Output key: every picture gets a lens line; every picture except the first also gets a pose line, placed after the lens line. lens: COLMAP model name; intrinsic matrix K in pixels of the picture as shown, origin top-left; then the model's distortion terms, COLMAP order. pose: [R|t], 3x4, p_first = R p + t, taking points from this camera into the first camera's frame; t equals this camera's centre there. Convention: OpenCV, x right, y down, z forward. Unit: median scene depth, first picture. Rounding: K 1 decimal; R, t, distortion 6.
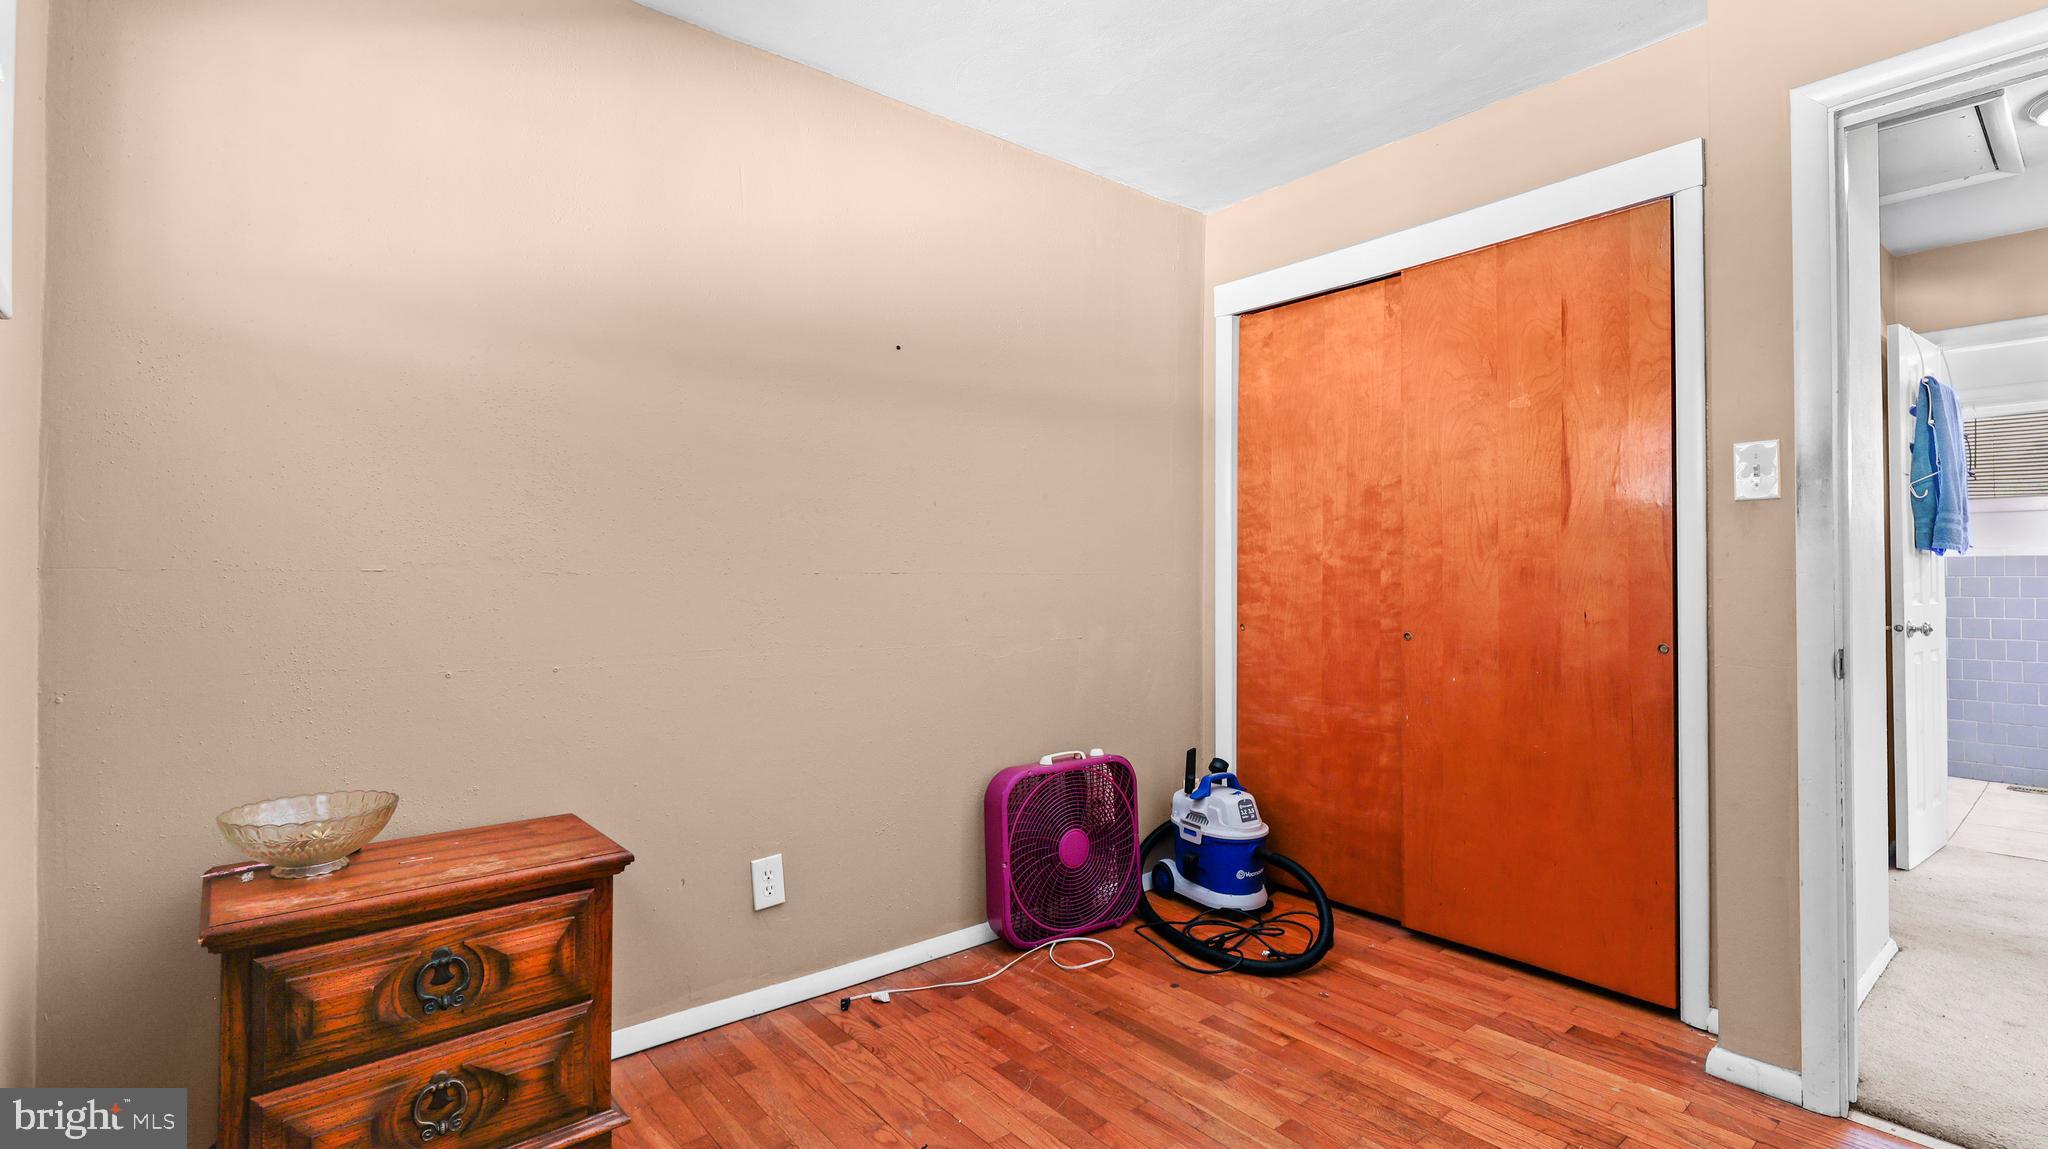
lens RADIAL K [[928.6, 0, 1032.8], [0, 928.6, 579.0], [0, 0, 1]] dist [0.005512, 0.000229]
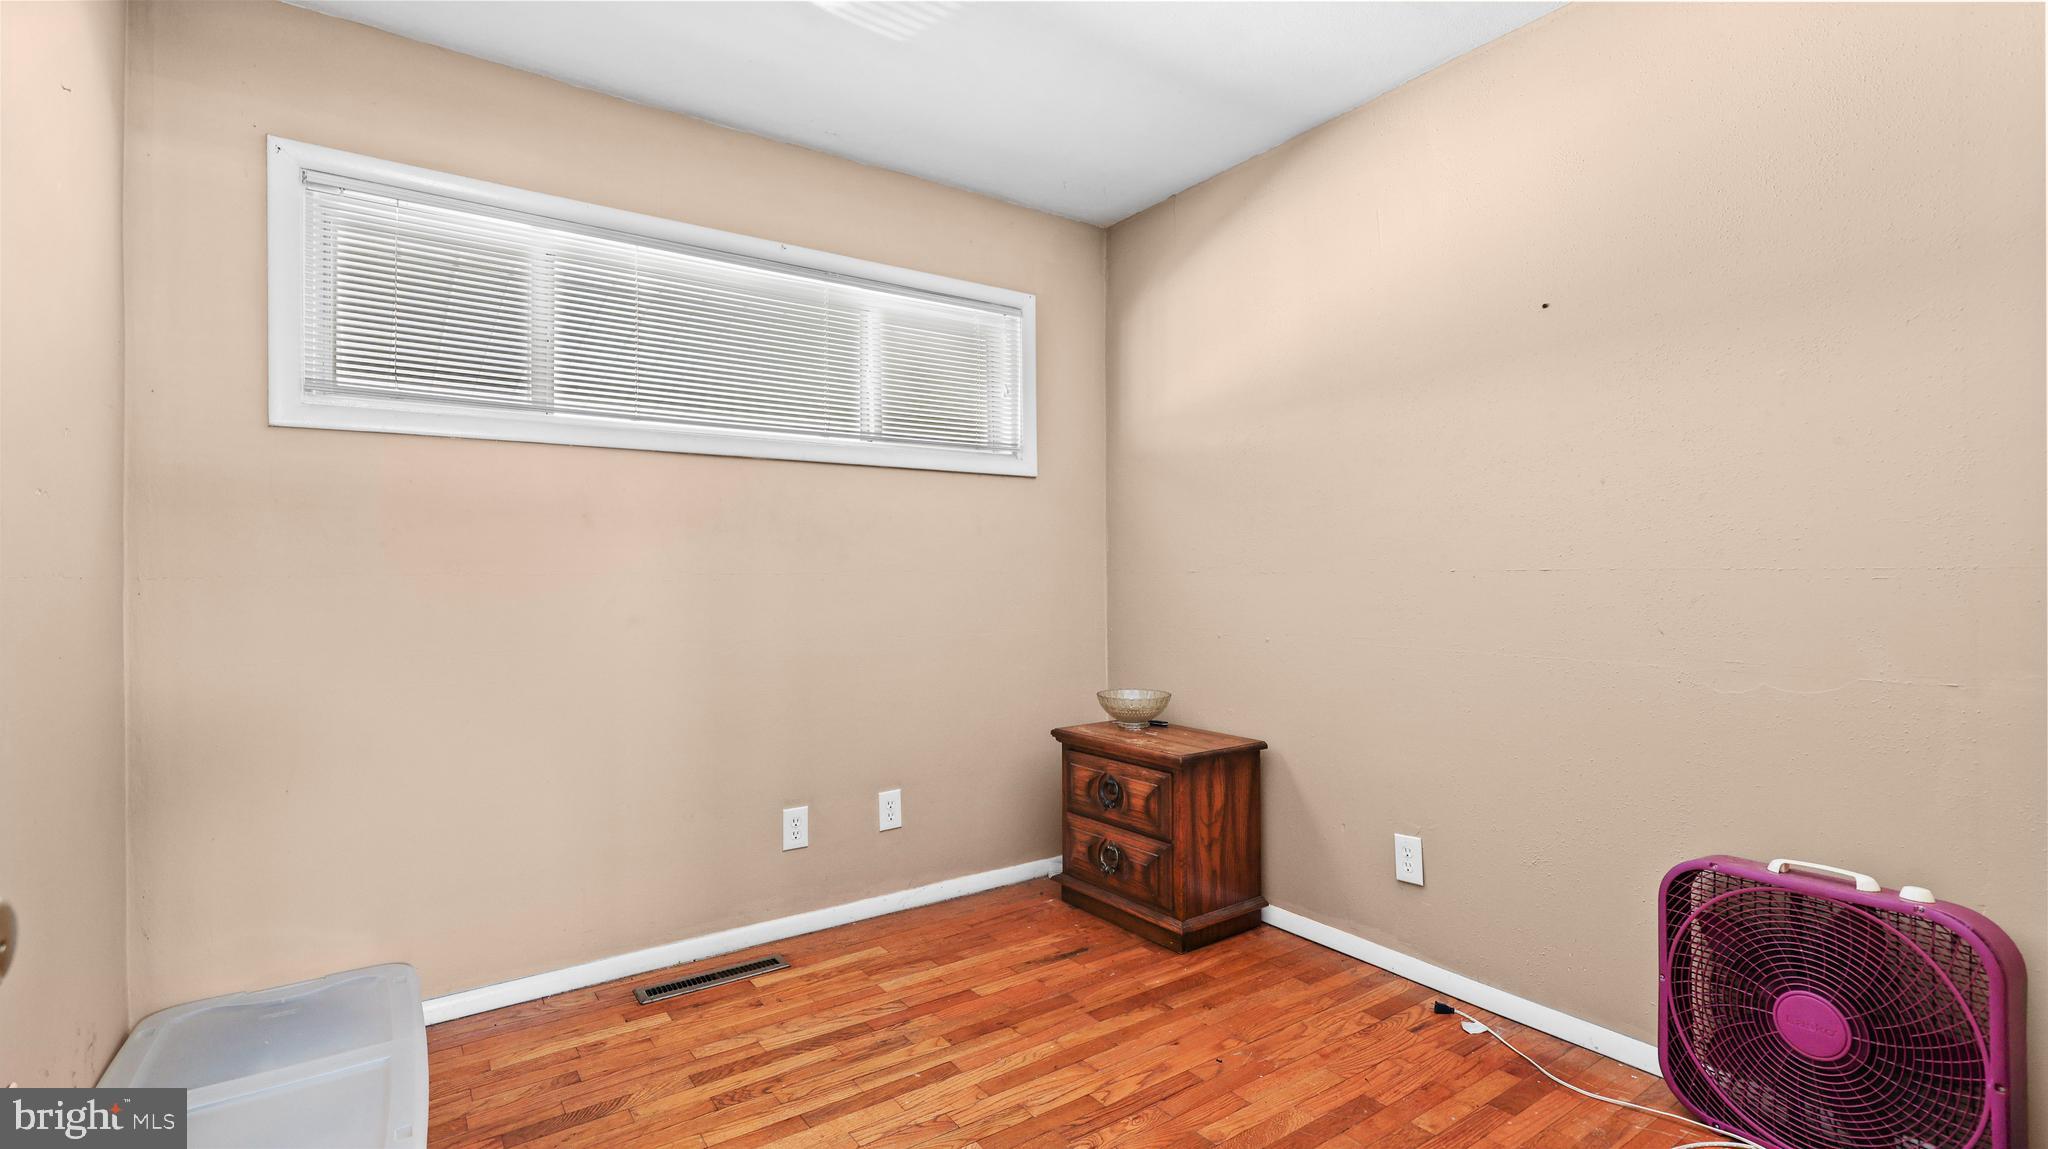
lens RADIAL K [[928.6, 0, 1032.4], [0, 928.6, 569.2], [0, 0, 1]] dist [0.005512, 0.000229]
pose [[-0.076494, 0.001621, -0.997069, 0.972642], [0.010823, 0.999941, 0.000795, -0.016749], [0.997011, -0.010730, -0.076507, 0.774124]]
